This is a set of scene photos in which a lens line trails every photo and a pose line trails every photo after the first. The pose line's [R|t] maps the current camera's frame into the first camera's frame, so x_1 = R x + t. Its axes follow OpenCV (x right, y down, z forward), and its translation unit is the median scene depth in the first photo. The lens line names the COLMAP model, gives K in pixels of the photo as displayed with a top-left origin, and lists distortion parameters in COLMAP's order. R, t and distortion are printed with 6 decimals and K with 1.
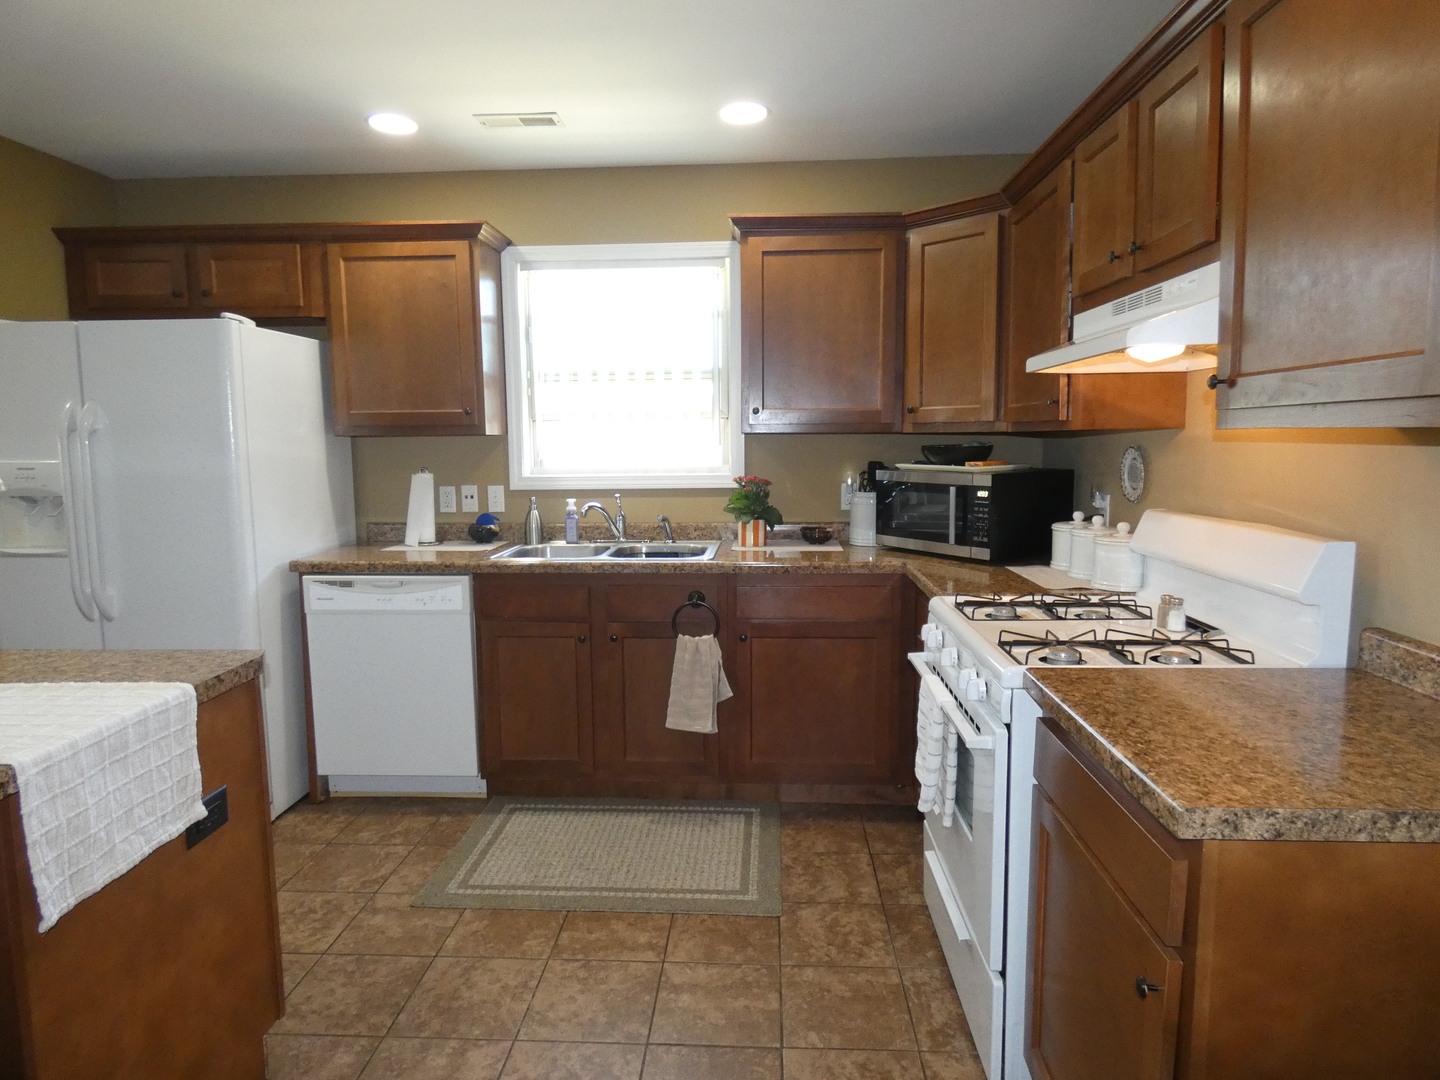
lens RADIAL K [[861.4, 0, 707.4], [0, 861.4, 533.2], [0, 0, 1]] dist [0.015030, -0.004456]
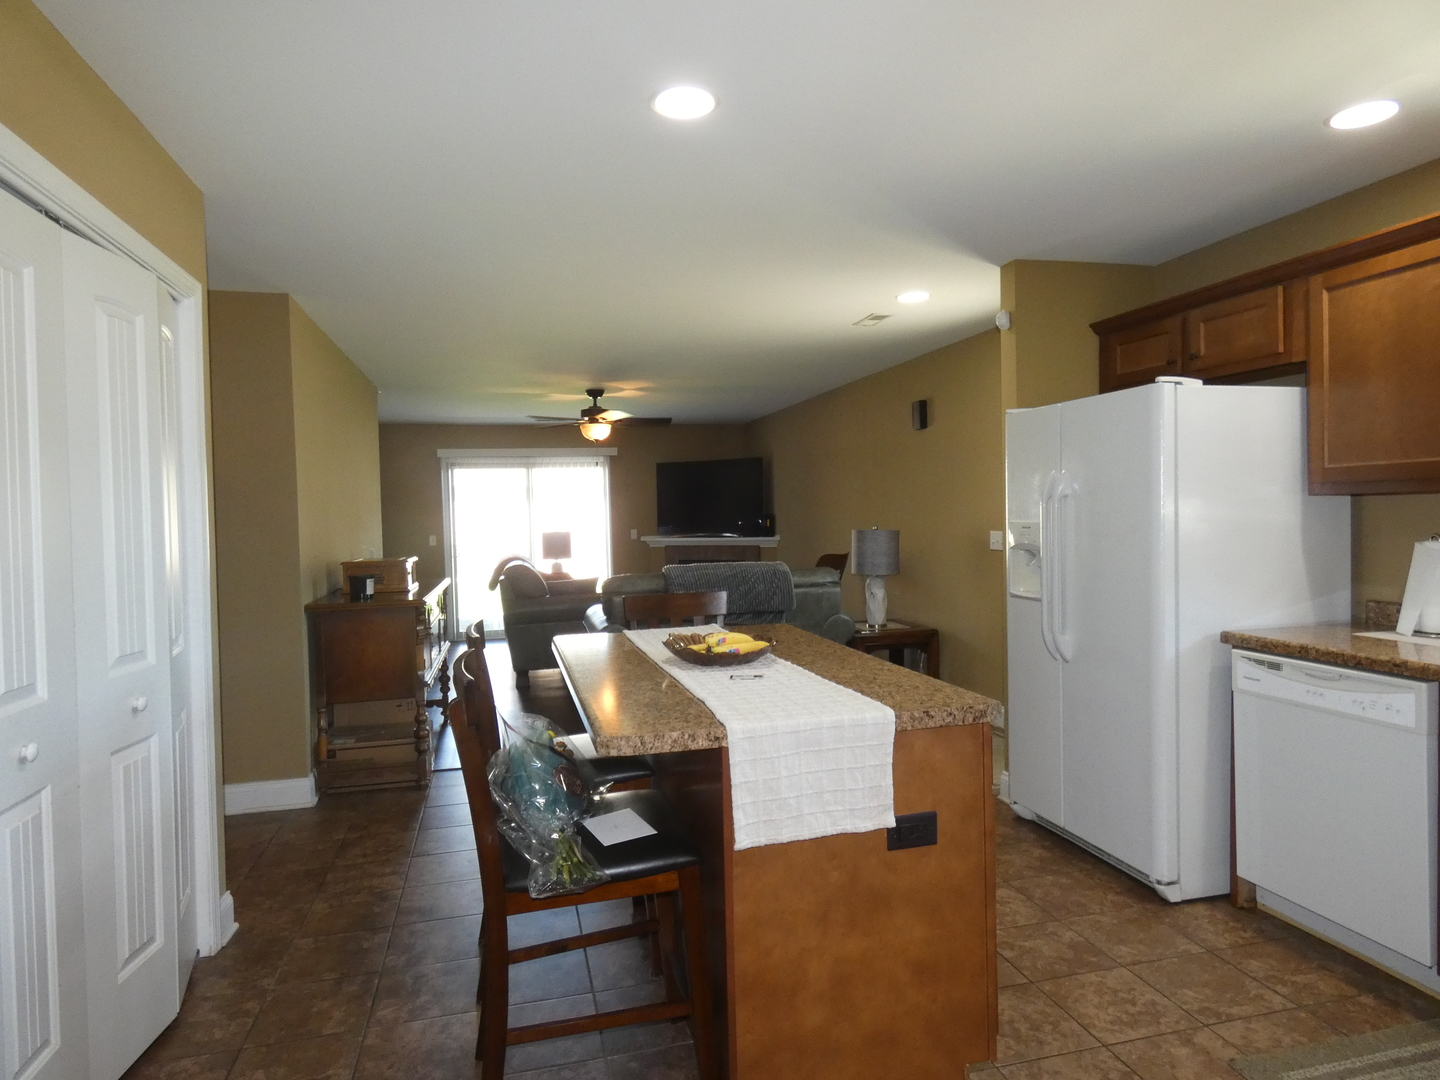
lens RADIAL K [[861.4, 0, 718.9], [0, 861.4, 531.4], [0, 0, 1]] dist [0.015030, -0.004456]
pose [[0.313366, 0.022741, -0.949360, 0.227859], [-0.087215, 0.996177, -0.004925, -0.022764], [0.945619, 0.084342, 0.314151, 0.192042]]
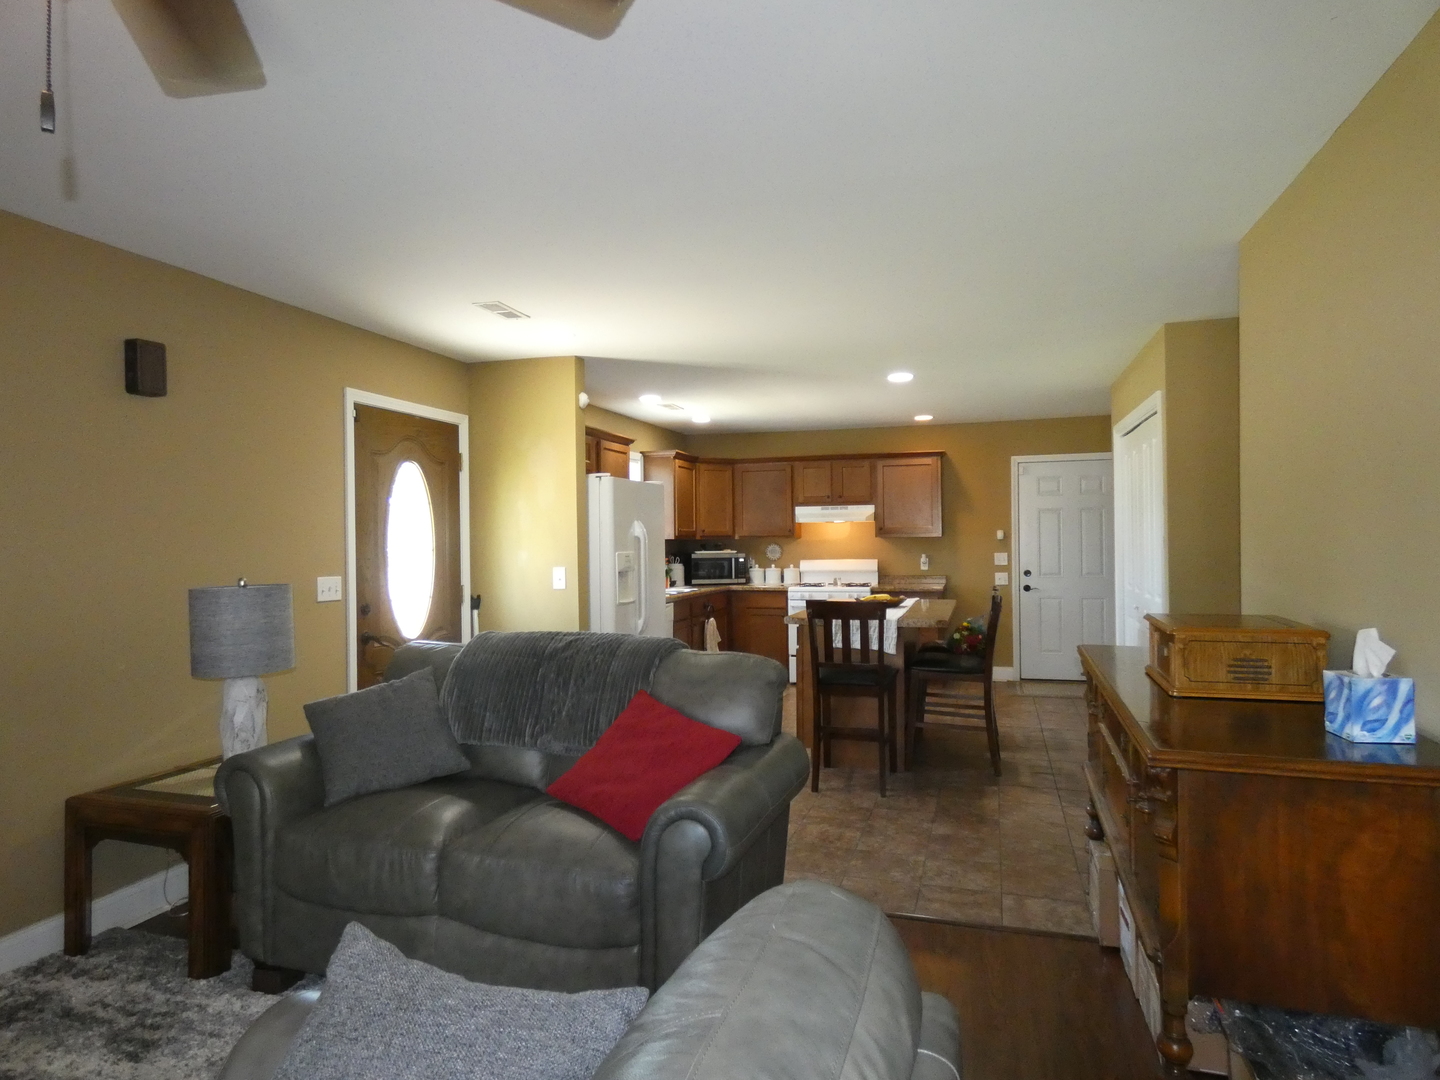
lens RADIAL K [[861.4, 0, 725.9], [0, 861.4, 548.6], [0, 0, 1]] dist [0.015030, -0.004456]
pose [[0.236118, -0.003053, 0.971720, -3.226432], [0.124481, 0.991851, -0.027131, -0.007427], [-0.963718, 0.127367, 0.234574, 0.388888]]
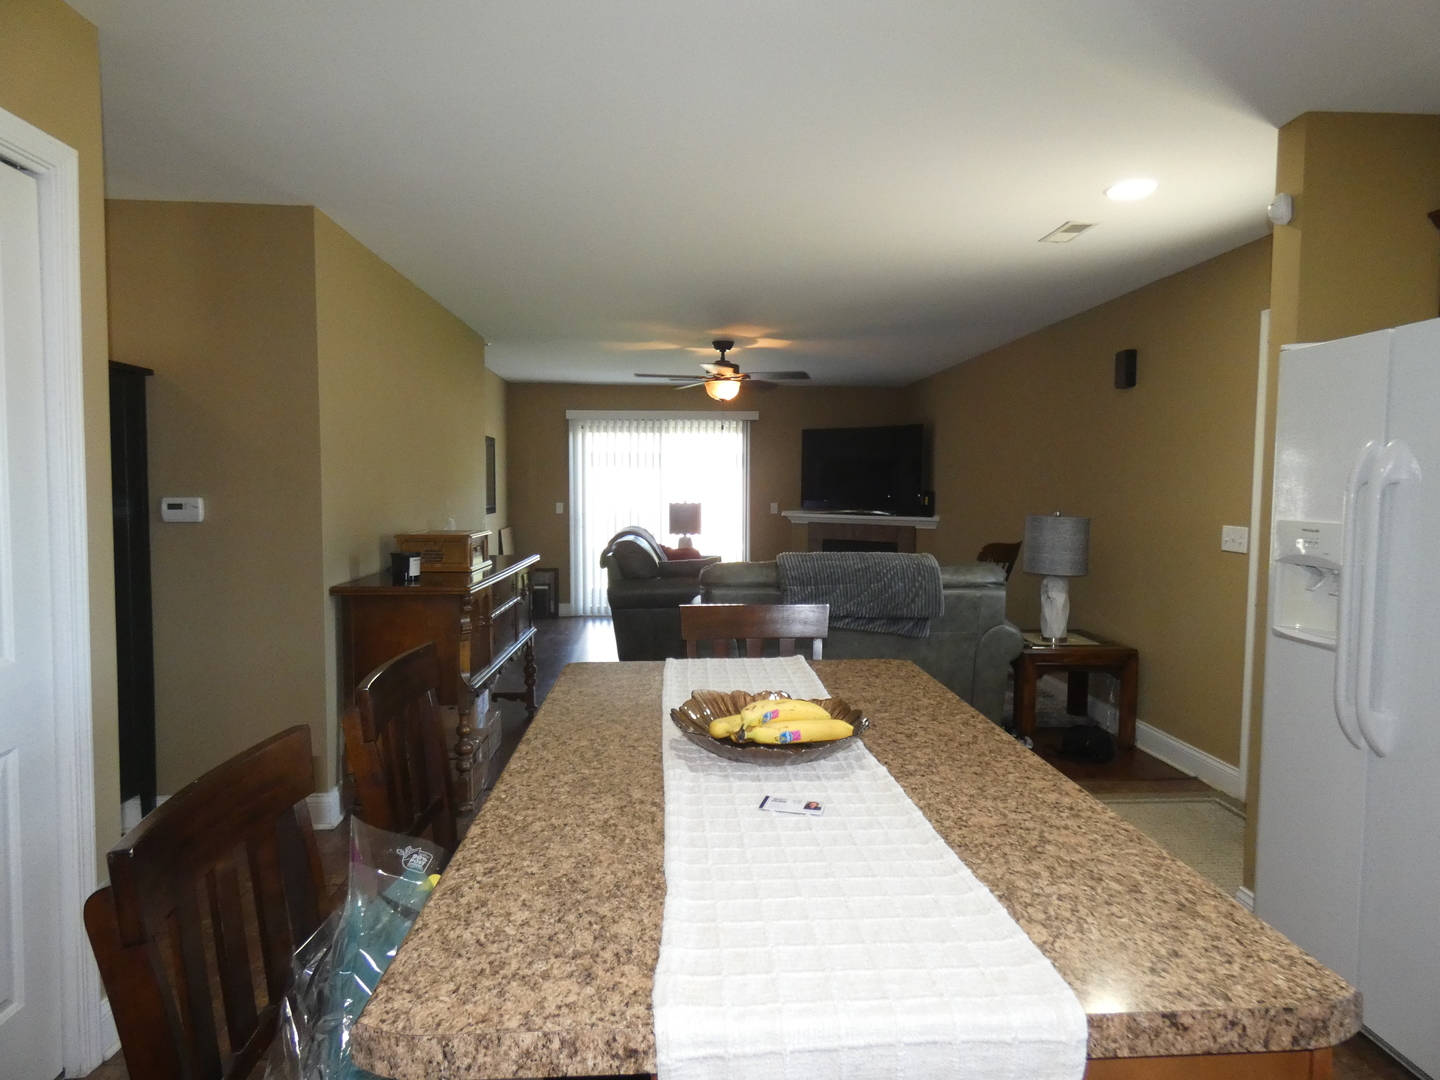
lens RADIAL K [[861.4, 0, 722.4], [0, 861.4, 531.2], [0, 0, 1]] dist [0.015030, -0.004456]
pose [[0.126723, 0.064102, -0.989865, -0.081337], [-0.119176, 0.991665, 0.048961, -0.045568], [0.984753, 0.111764, 0.133306, 0.358245]]
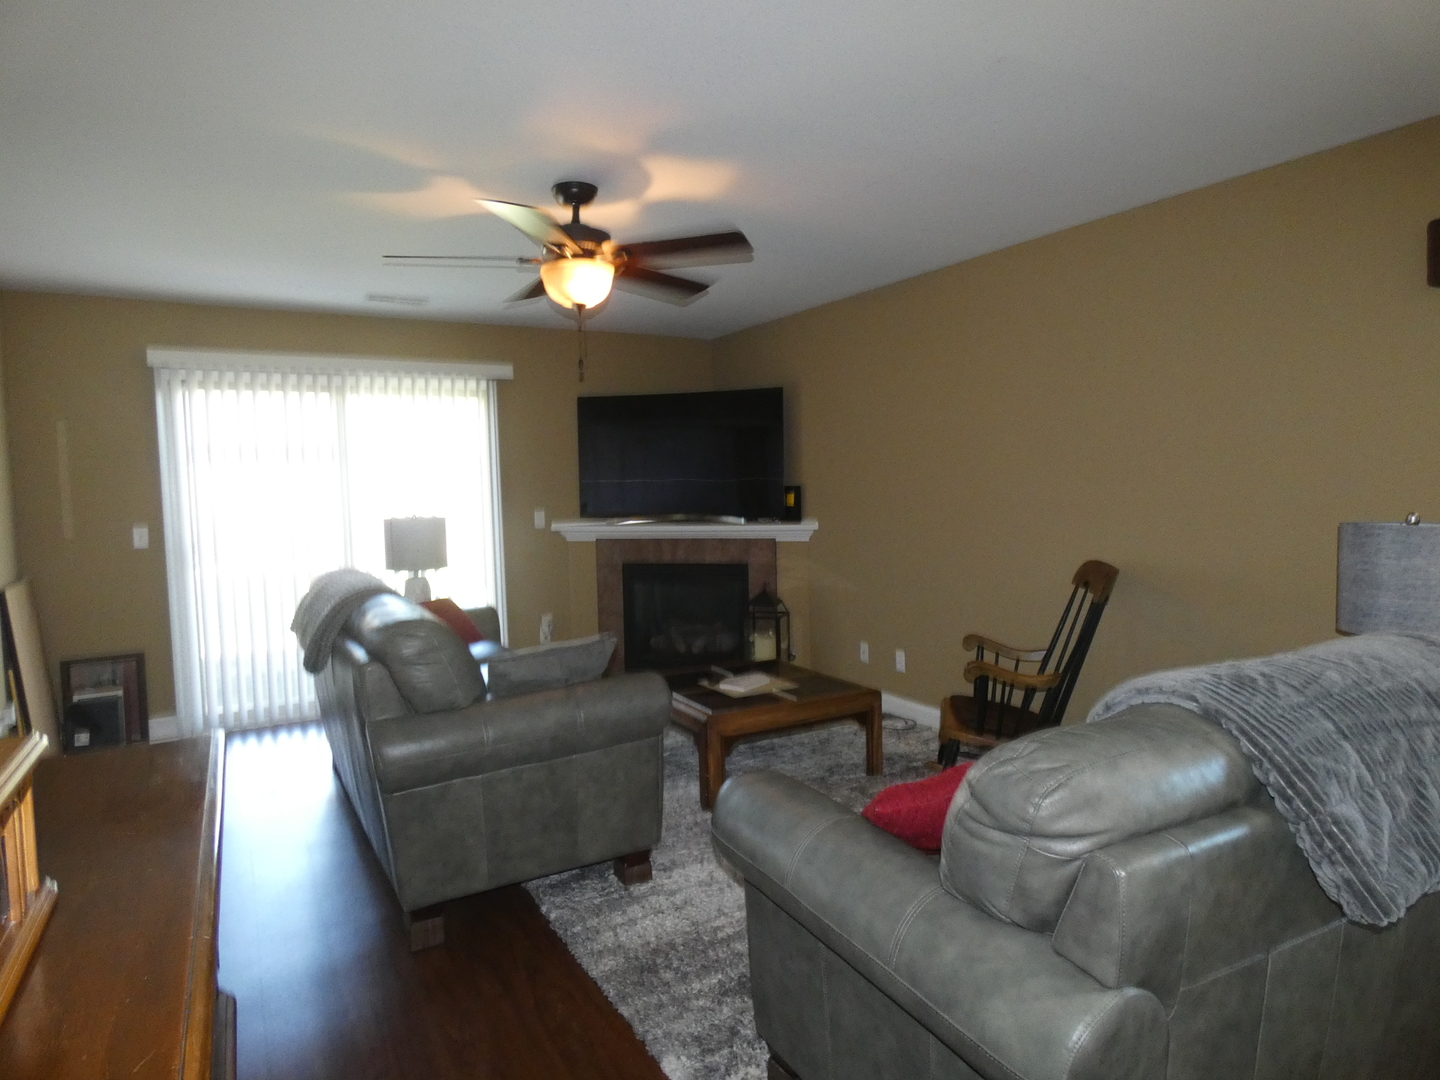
lens RADIAL K [[861.4, 0, 709.6], [0, 861.4, 539.7], [0, 0, 1]] dist [0.015030, -0.004456]
pose [[0.556237, 0.056551, -0.829097, -1.211377], [-0.080228, 0.996676, 0.014156, -0.011571], [0.827142, 0.058643, 0.558926, 0.173840]]
